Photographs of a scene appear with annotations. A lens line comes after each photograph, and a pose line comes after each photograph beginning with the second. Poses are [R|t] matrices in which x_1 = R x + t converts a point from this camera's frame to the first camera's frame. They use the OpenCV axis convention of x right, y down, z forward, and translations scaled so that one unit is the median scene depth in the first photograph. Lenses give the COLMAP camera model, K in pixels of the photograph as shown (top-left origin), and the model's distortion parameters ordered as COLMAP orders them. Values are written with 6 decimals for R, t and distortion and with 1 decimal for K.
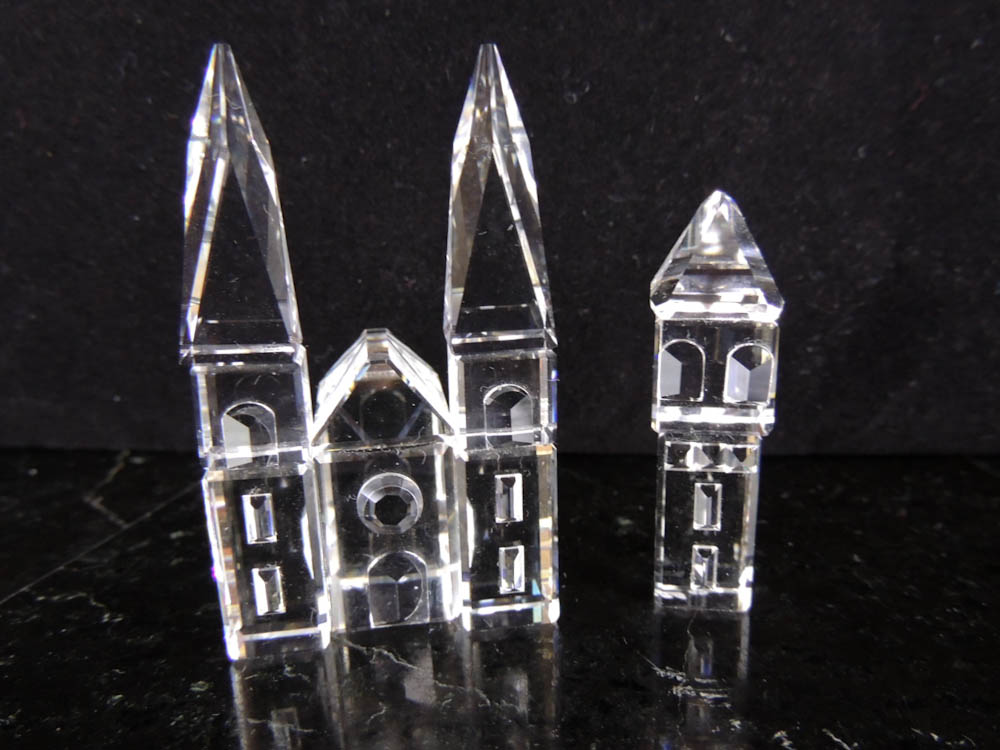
lens RADIAL K [[789.2, 0, 518.7], [0, 789.2, 412.3], [0, 0, 1]] dist [-0.013269, -0.008862]
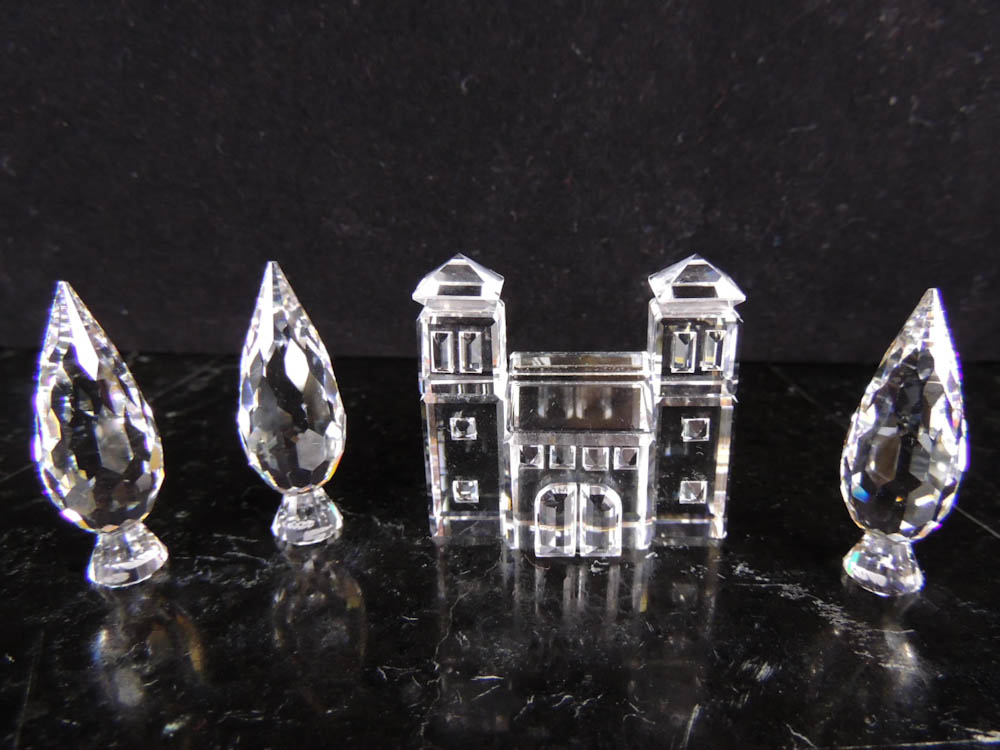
lens RADIAL K [[693.5, 0, 536.9], [0, 693.5, 373.4], [0, 0, 1]] dist [-0.011423, -0.013140]
pose [[0.998798, 0.010511, 0.047870, 0.139813], [-0.013989, 0.997240, 0.072913, -0.010265], [-0.046972, -0.073495, 0.996189, -0.211723]]
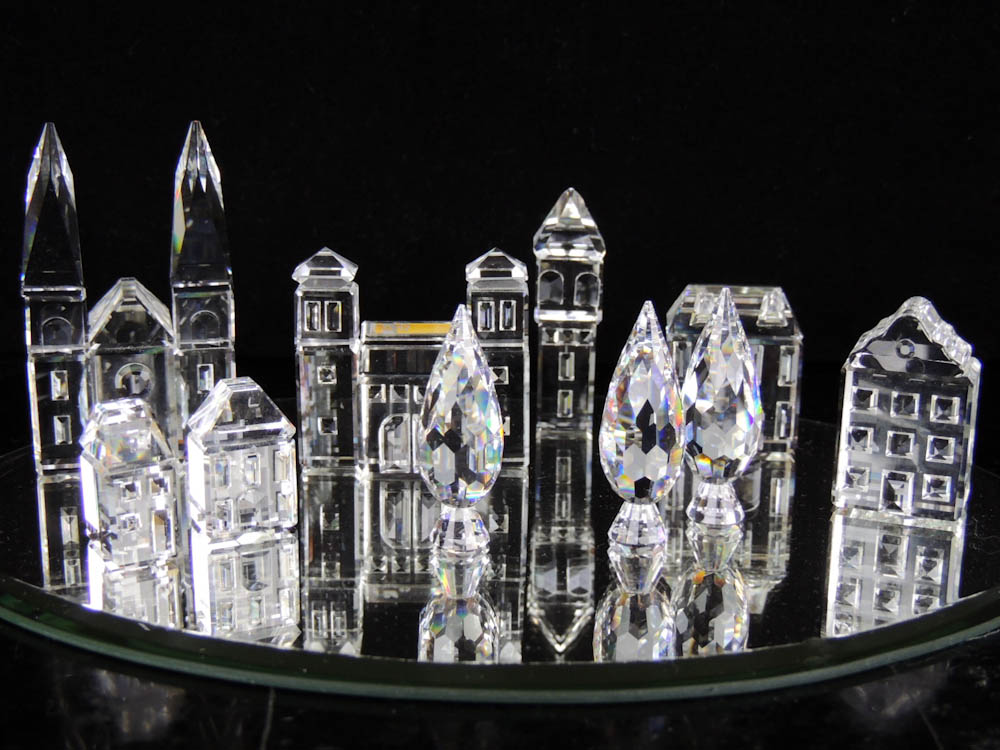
lens RADIAL K [[1319.3, 0, 522.0], [0, 1319.3, 386.3], [0, 0, 1]] dist [-0.080973, 0.000000]
pose [[0.993426, 0.012306, 0.113810, 0.151012], [-0.010365, 0.999791, -0.017630, 0.074015], [-0.114003, 0.016335, 0.993346, -0.832068]]
